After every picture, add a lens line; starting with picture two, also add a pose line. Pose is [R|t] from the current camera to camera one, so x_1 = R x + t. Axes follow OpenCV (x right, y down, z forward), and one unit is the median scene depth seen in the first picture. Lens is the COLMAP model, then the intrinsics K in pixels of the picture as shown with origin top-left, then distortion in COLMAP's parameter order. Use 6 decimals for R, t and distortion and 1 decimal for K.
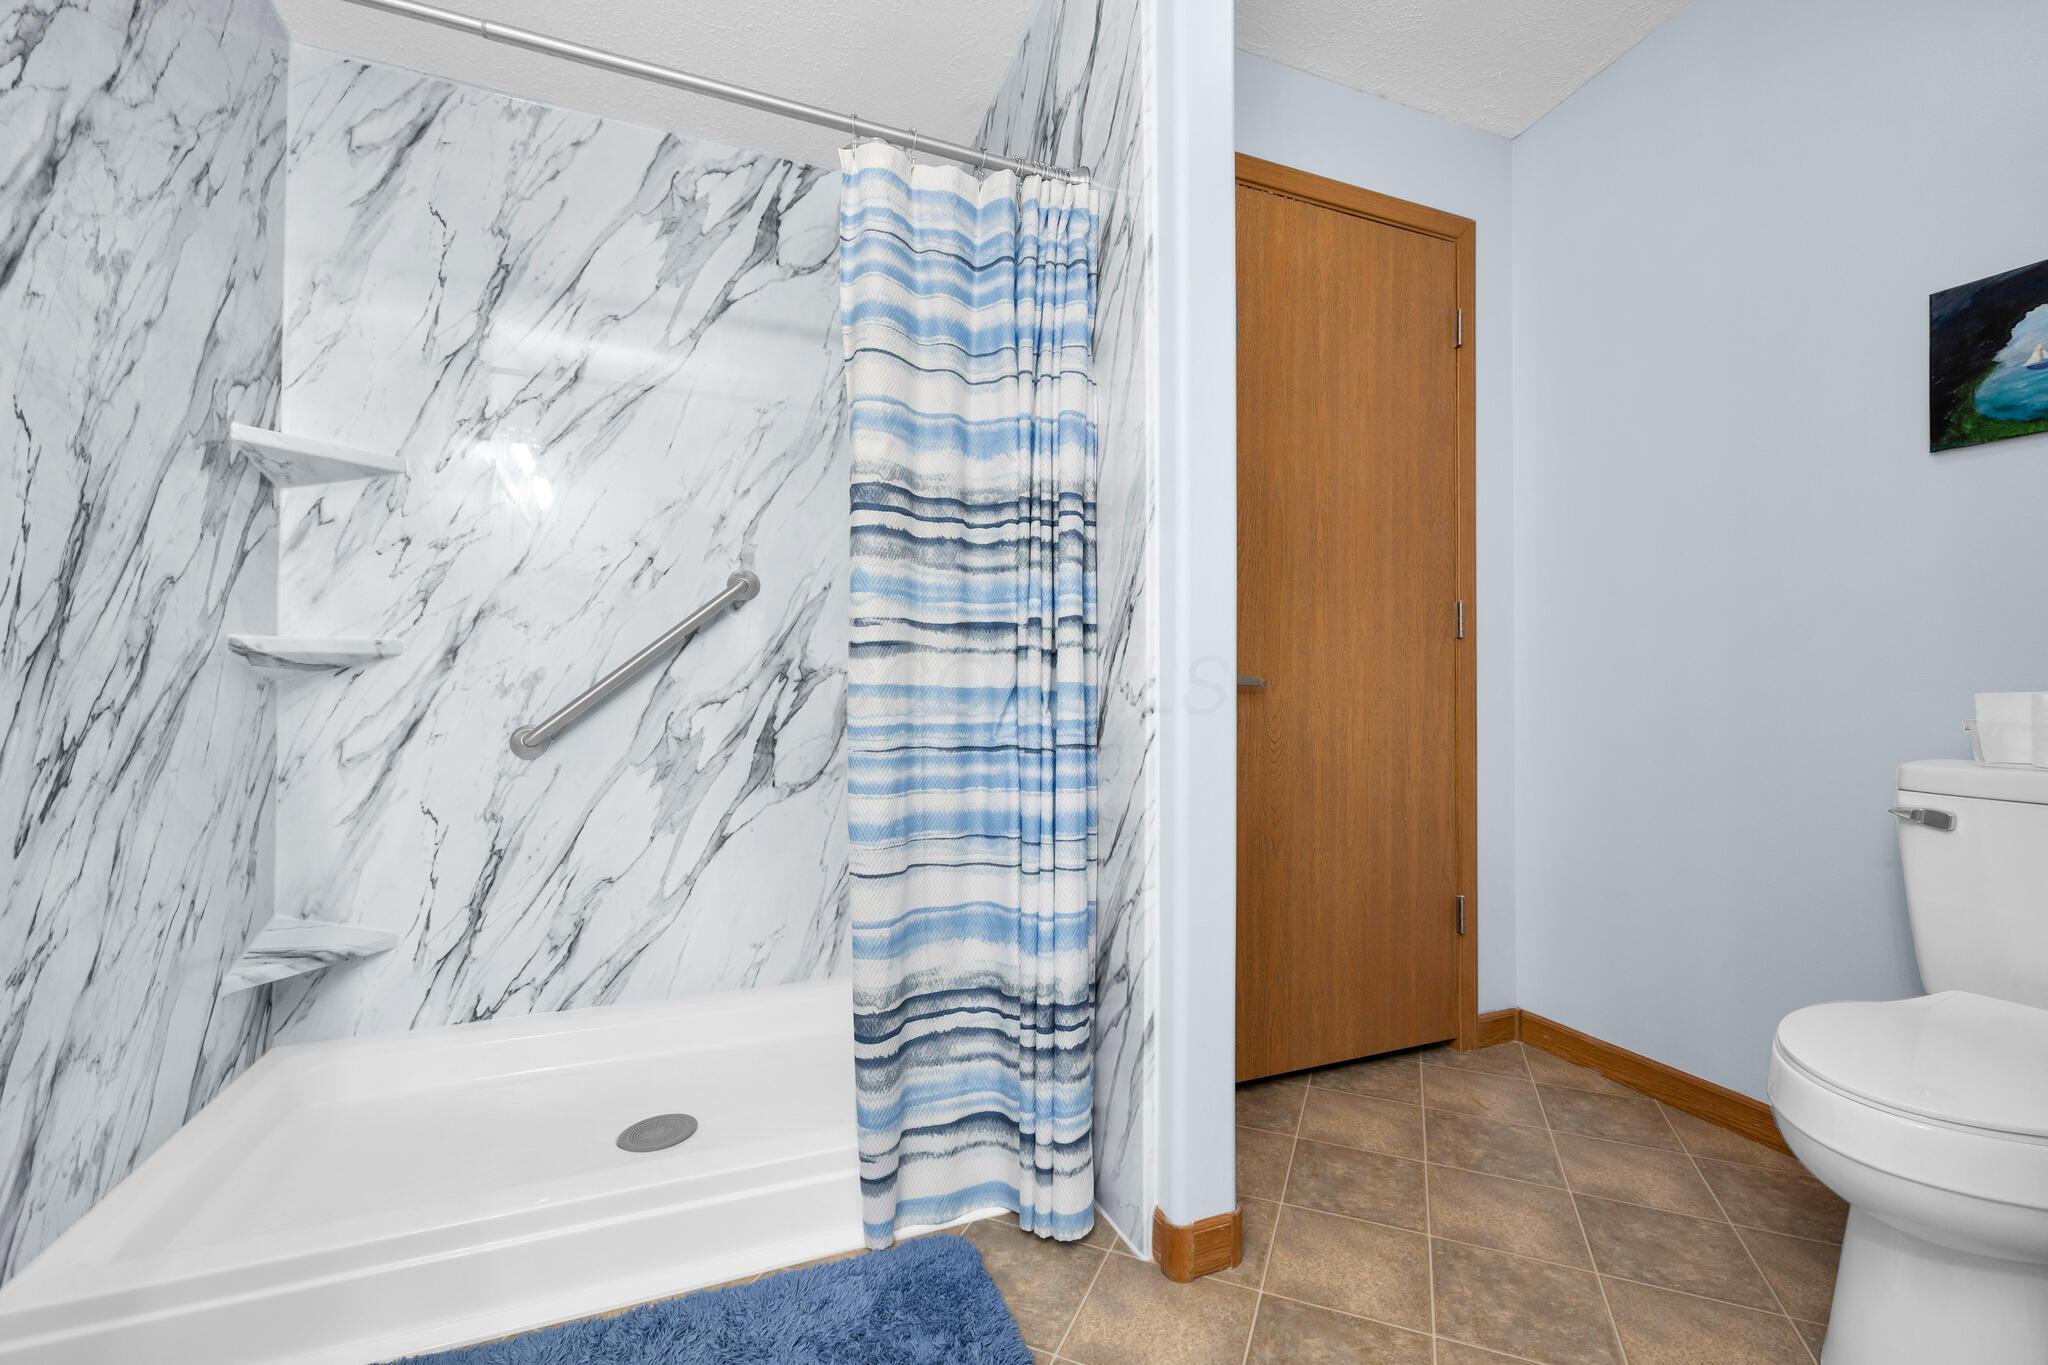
lens RADIAL K [[878.1, 0, 1037.6], [0, 878.1, 661.6], [0, 0, 1]] dist [0.001806, -0.000282]
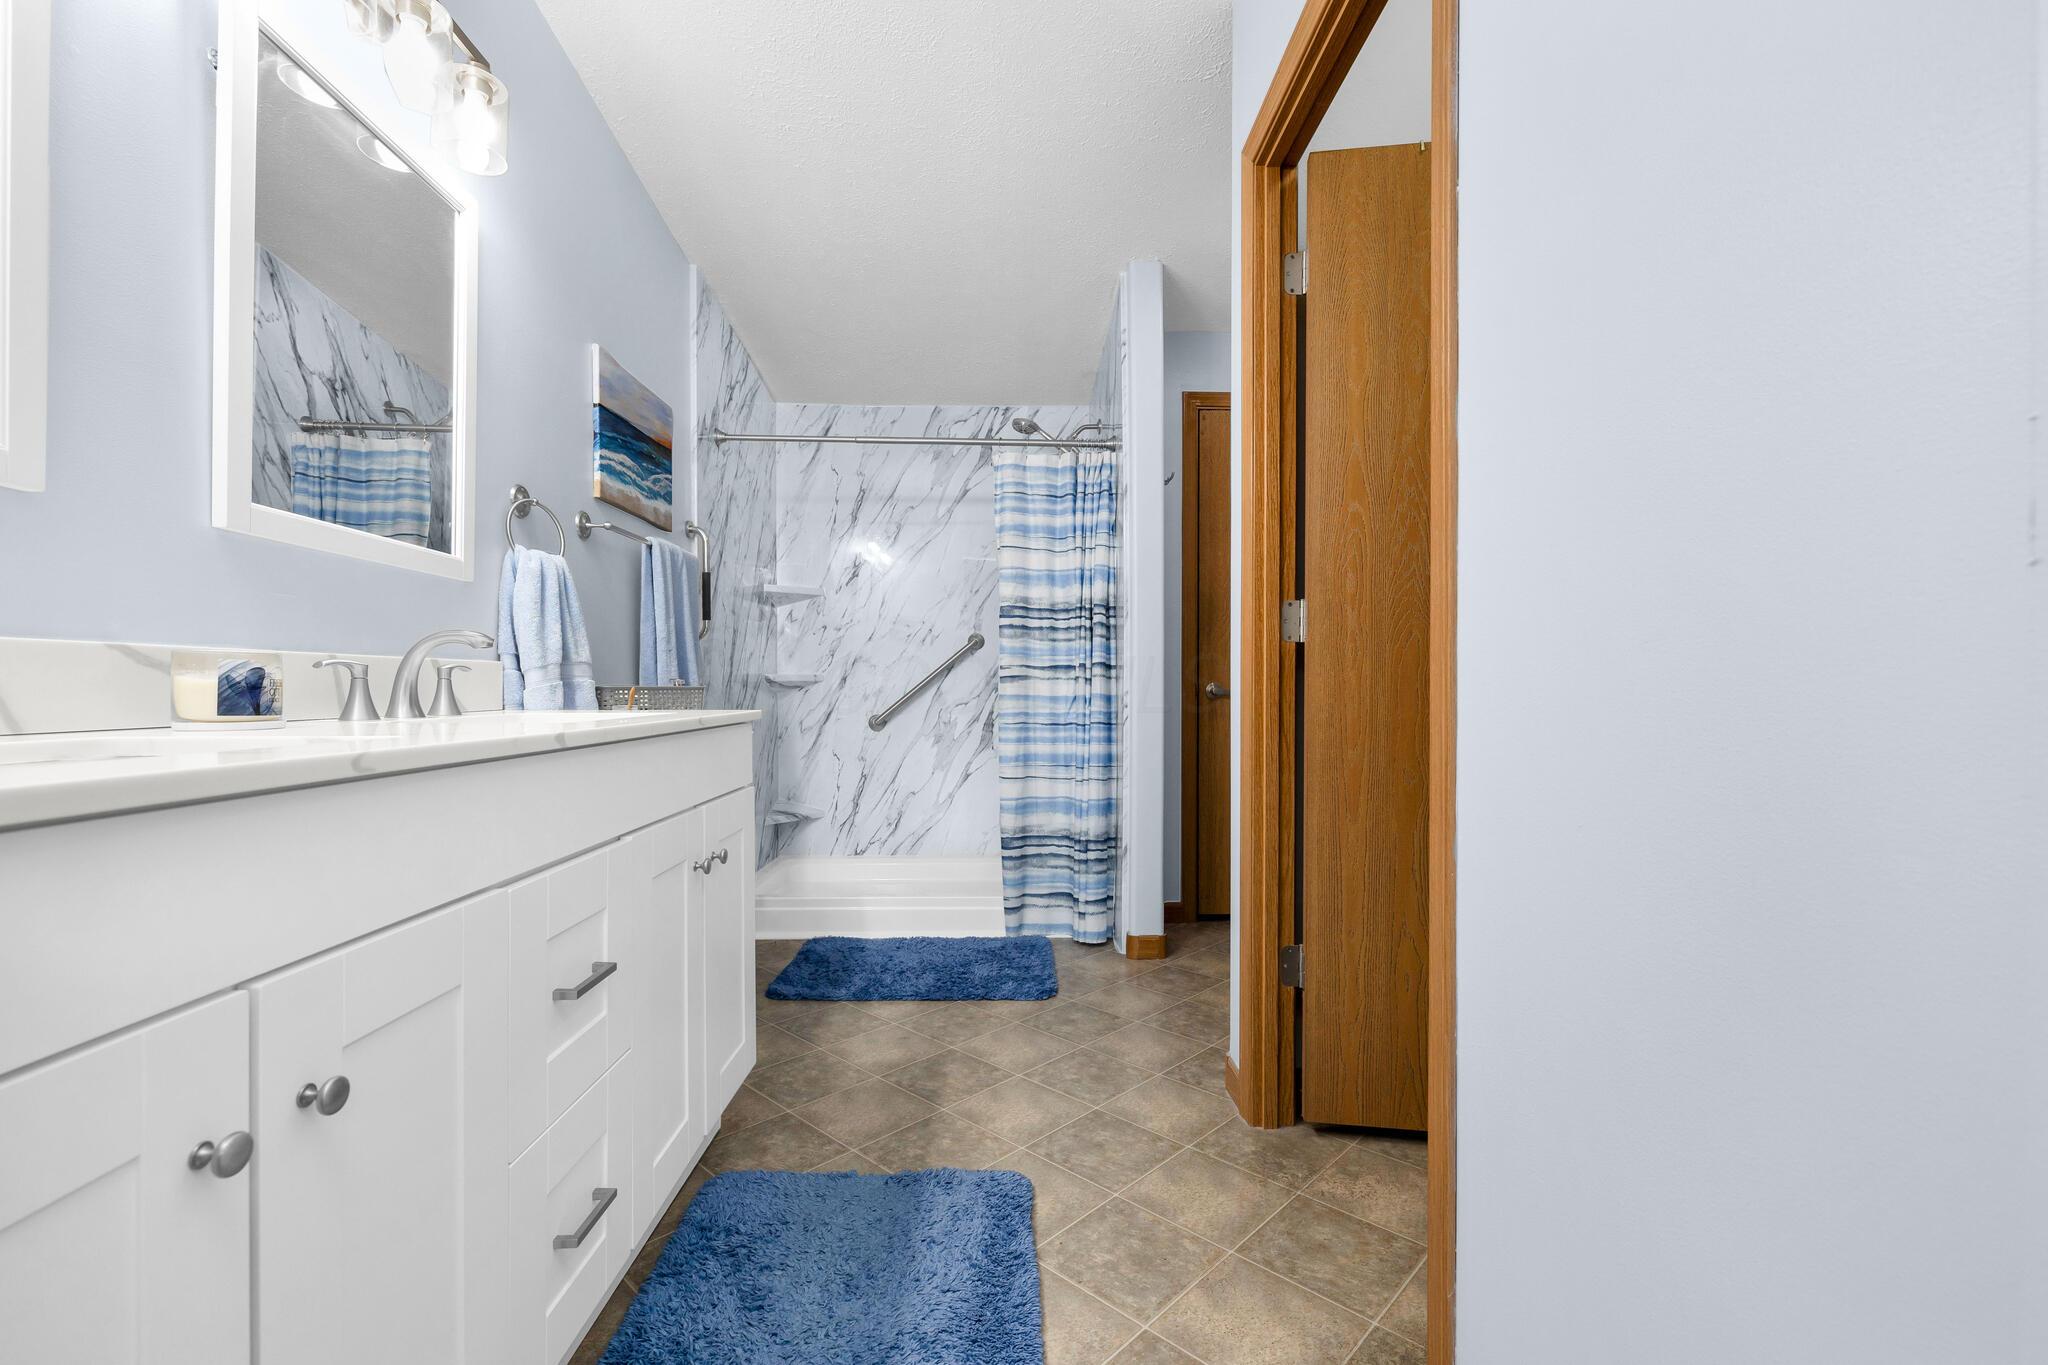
lens RADIAL K [[878.1, 0, 1020.2], [0, 878.1, 691.0], [0, 0, 1]] dist [0.001806, -0.000282]
pose [[0.933789, -0.003168, -0.357809, 0.612567], [0.012033, 0.999673, 0.022553, -0.031984], [0.357621, -0.025365, 0.933522, -1.038232]]
